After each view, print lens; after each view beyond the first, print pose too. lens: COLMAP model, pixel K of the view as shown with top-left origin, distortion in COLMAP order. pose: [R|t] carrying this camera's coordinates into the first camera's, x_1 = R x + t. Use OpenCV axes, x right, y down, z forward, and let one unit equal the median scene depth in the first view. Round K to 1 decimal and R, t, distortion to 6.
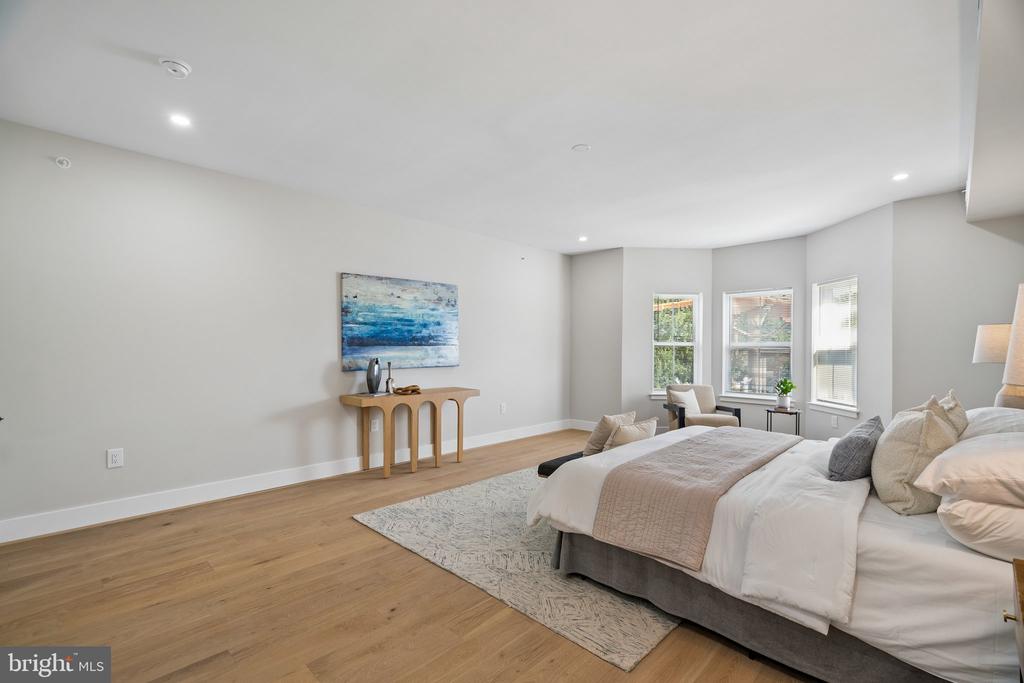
lens RADIAL K [[468.4, 0, 512.7], [0, 468.4, 347.1], [0, 0, 1]] dist [0.016404, 0.000721]
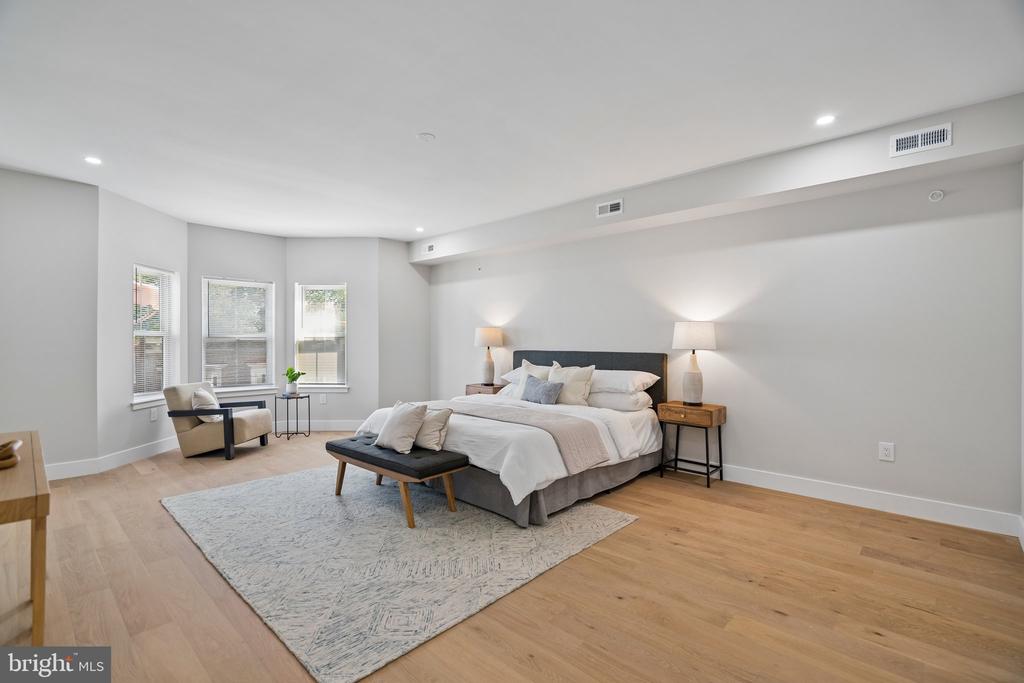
lens RADIAL K [[468.4, 0, 507.6], [0, 468.4, 340.1], [0, 0, 1]] dist [0.016404, 0.000721]
pose [[-0.036580, -0.000535, 0.999331, -0.901521], [-0.005534, 0.999985, 0.000333, 0.003210], [-0.999315, -0.005518, -0.036582, 0.919355]]
